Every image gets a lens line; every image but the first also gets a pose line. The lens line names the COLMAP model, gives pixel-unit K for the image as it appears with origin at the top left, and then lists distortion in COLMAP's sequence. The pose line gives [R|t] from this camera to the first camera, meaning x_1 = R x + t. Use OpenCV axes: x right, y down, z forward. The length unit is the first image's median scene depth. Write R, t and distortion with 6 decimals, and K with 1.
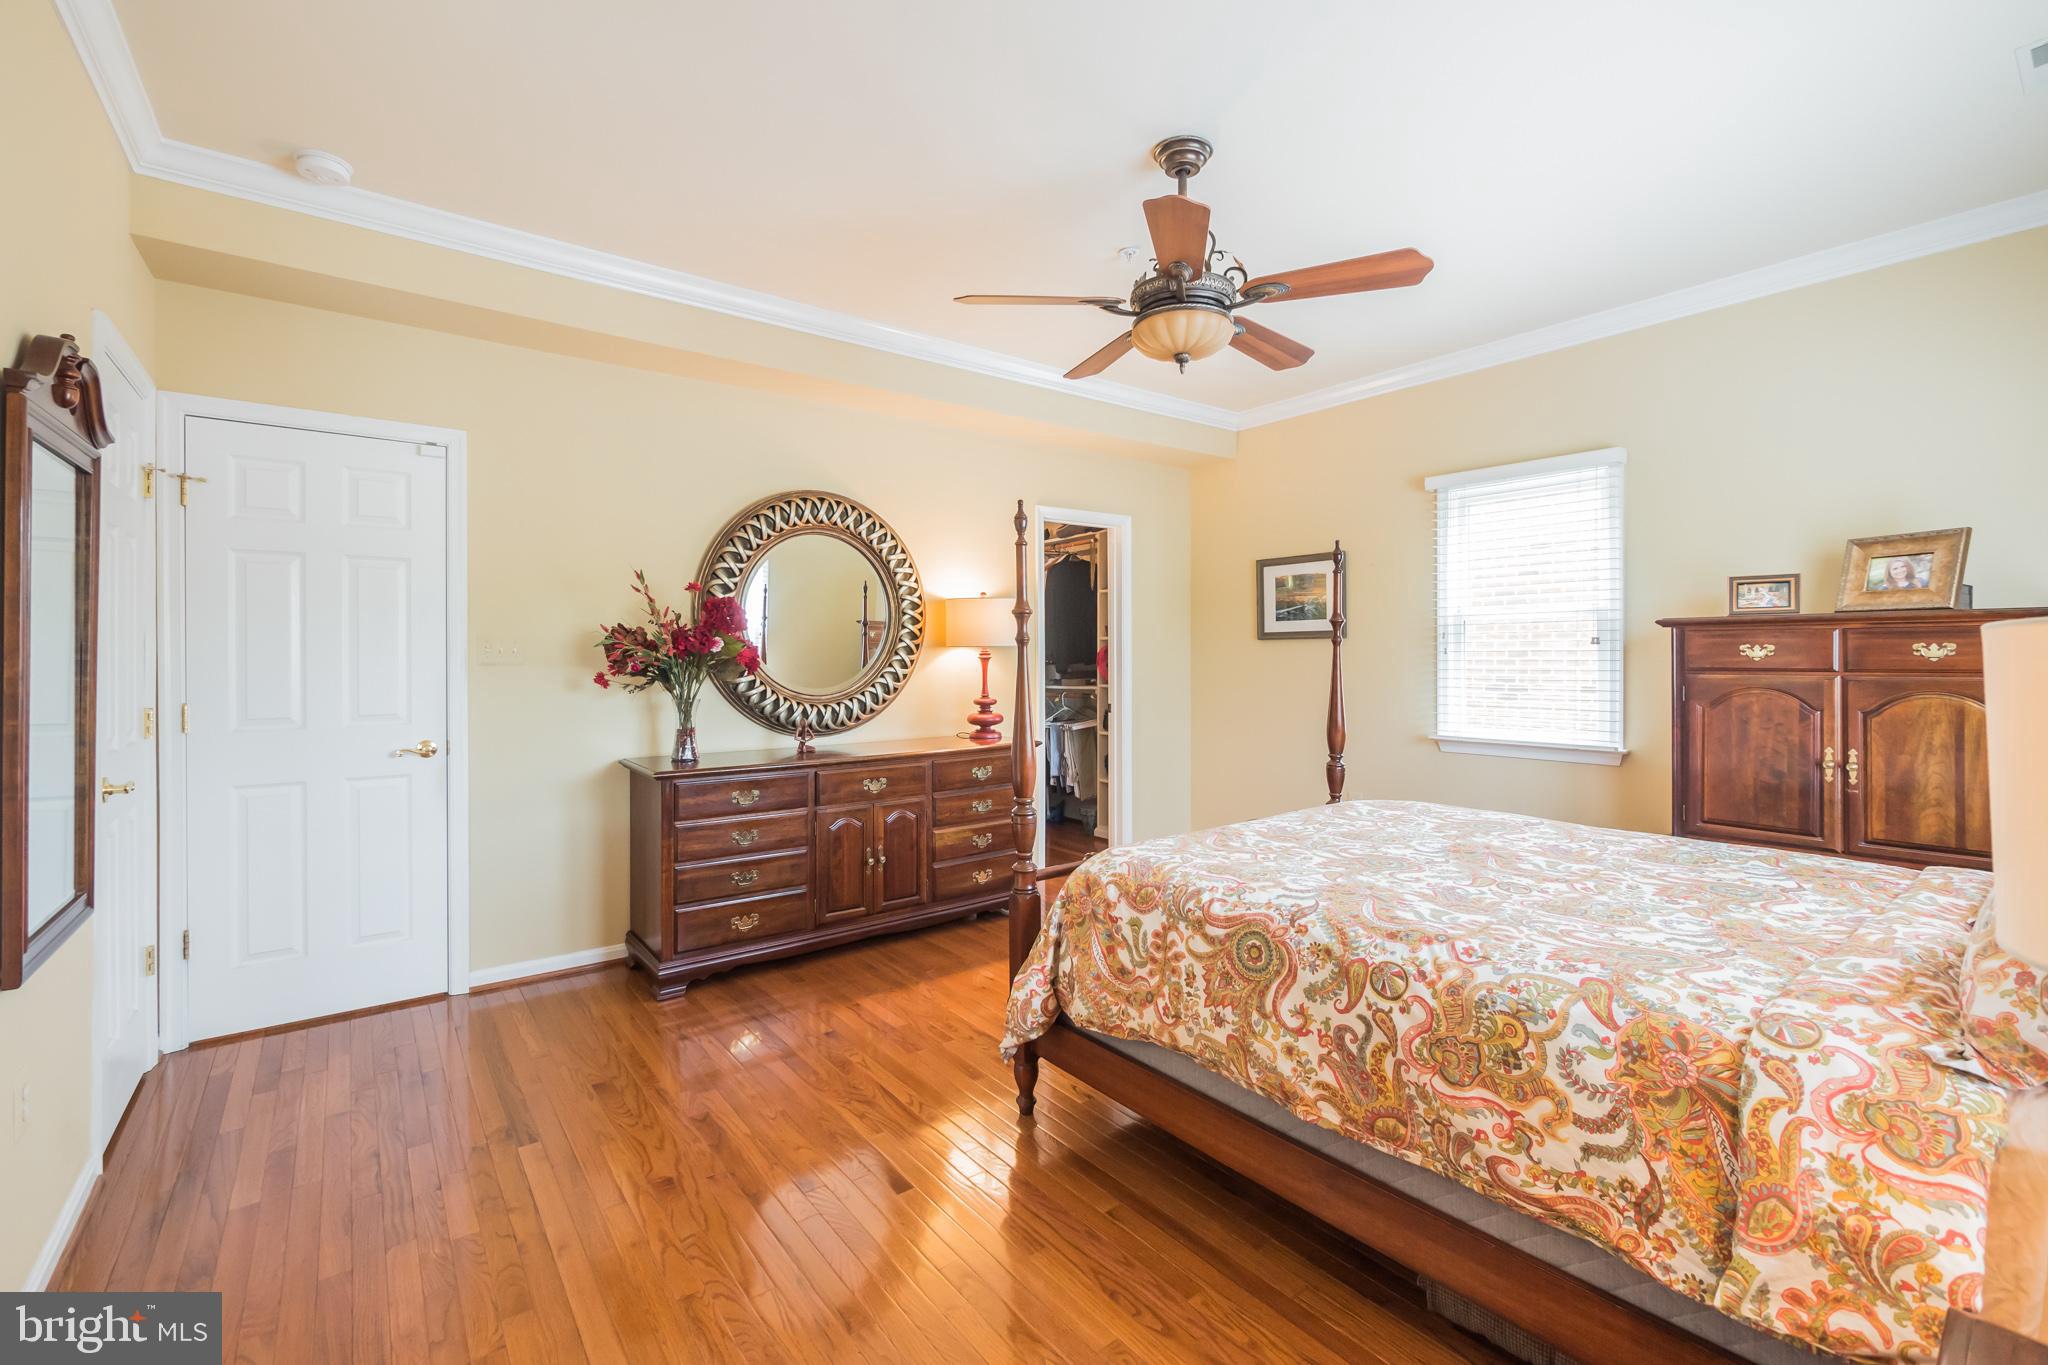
lens RADIAL K [[818.8, 0, 1023.5], [0, 818.8, 664.0], [0, 0, 1]] dist [0.000034, -0.000072]
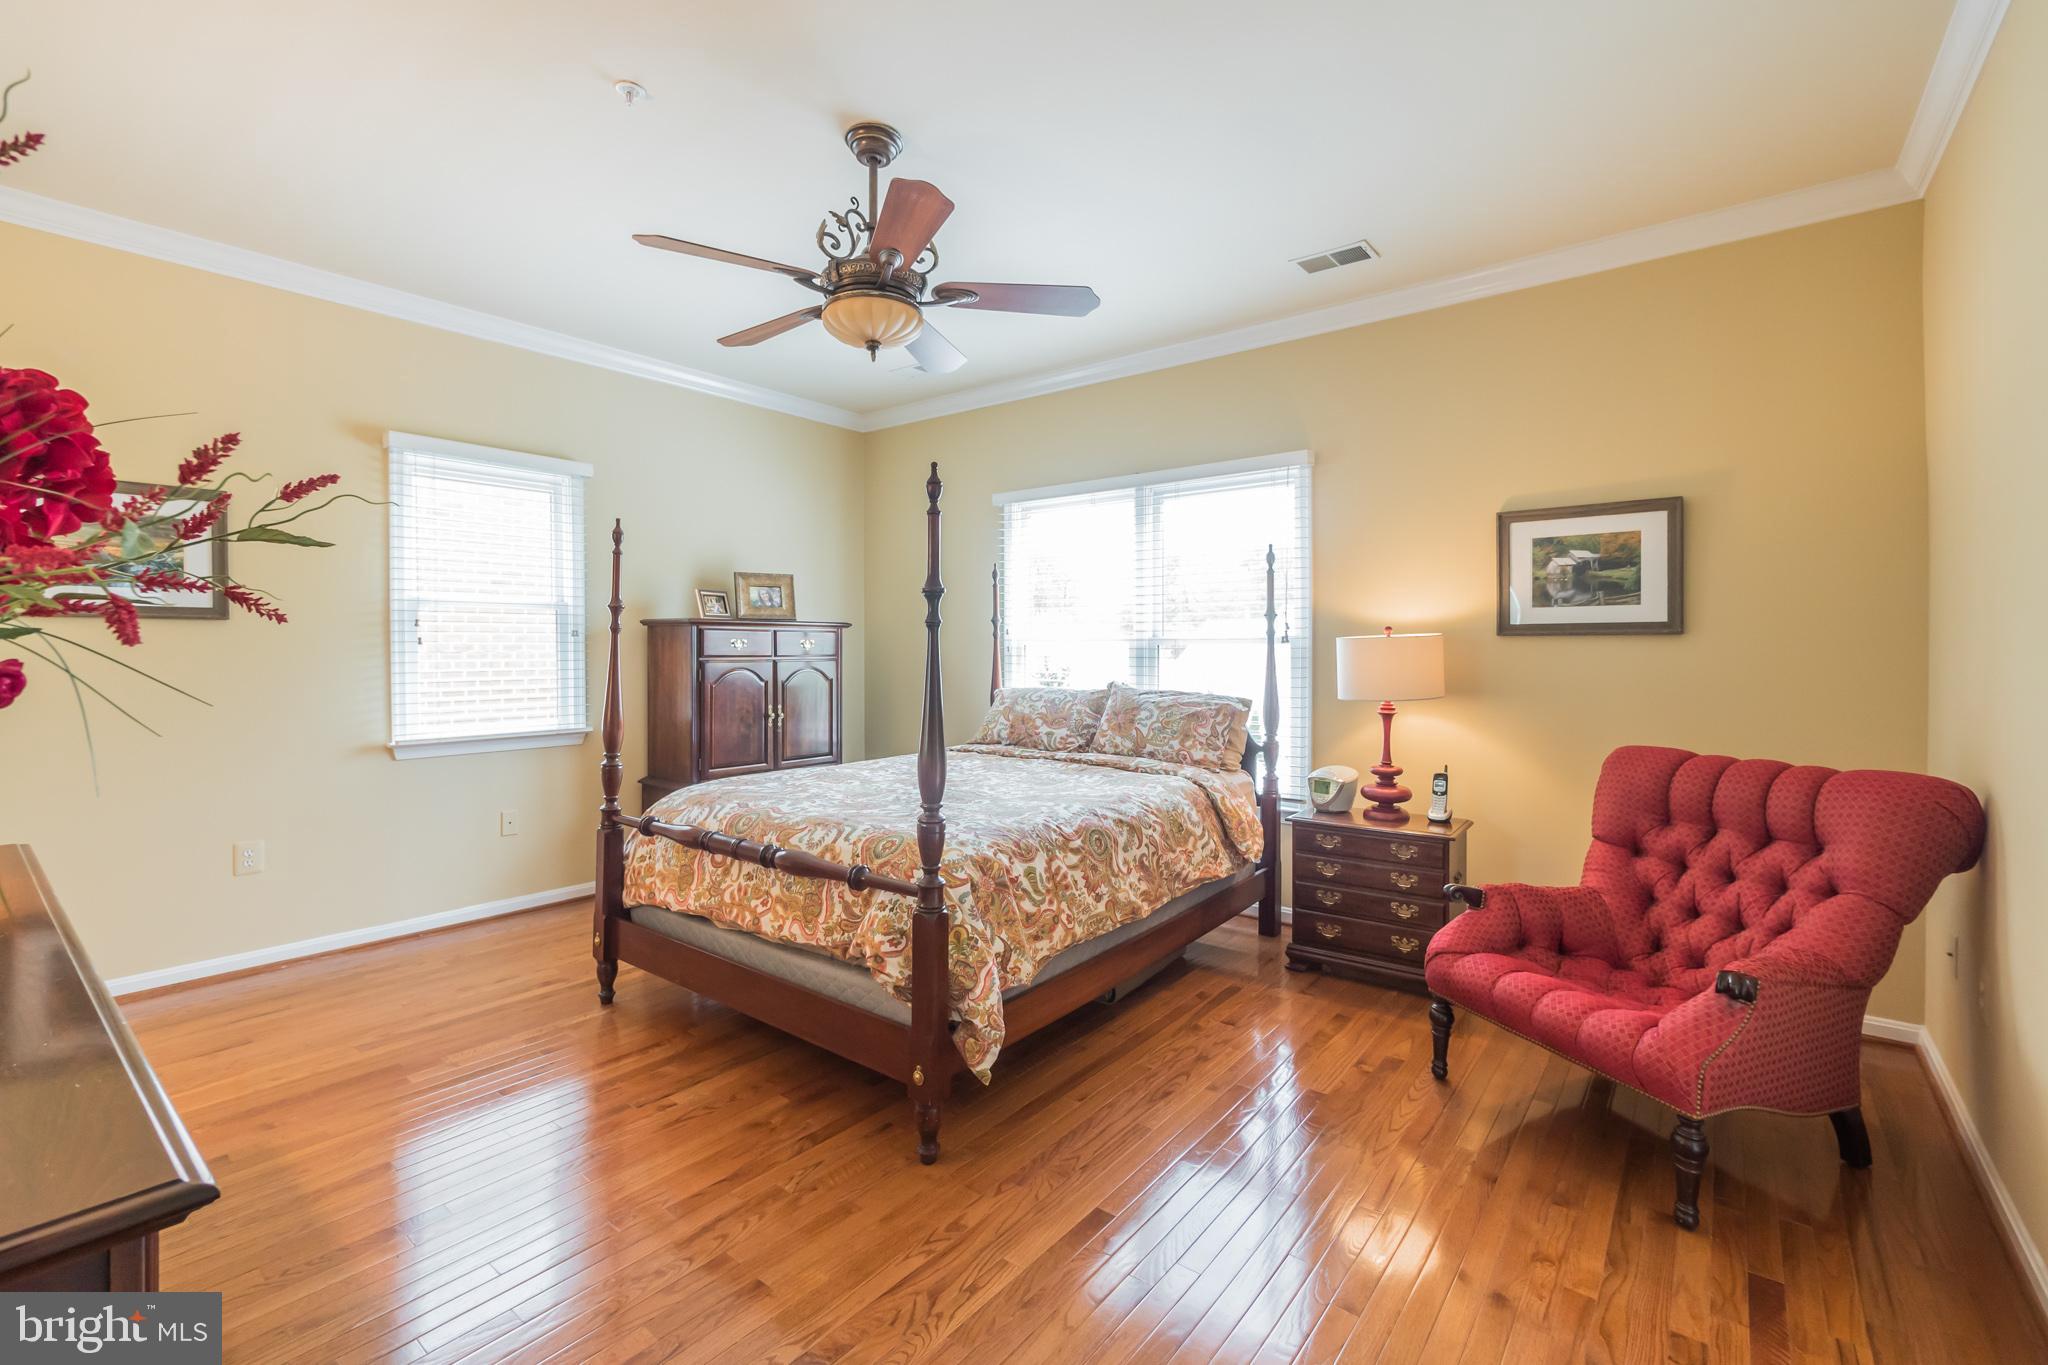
lens RADIAL K [[879.2, 0, 984.1], [0, 879.2, 652.3], [0, 0, 1]] dist [-0.005420, 0.000358]
pose [[-0.178733, -0.001440, 0.983897, -1.153970], [0.009124, 0.999954, 0.003121, -0.001799], [-0.983855, 0.009535, -0.178712, 1.366814]]
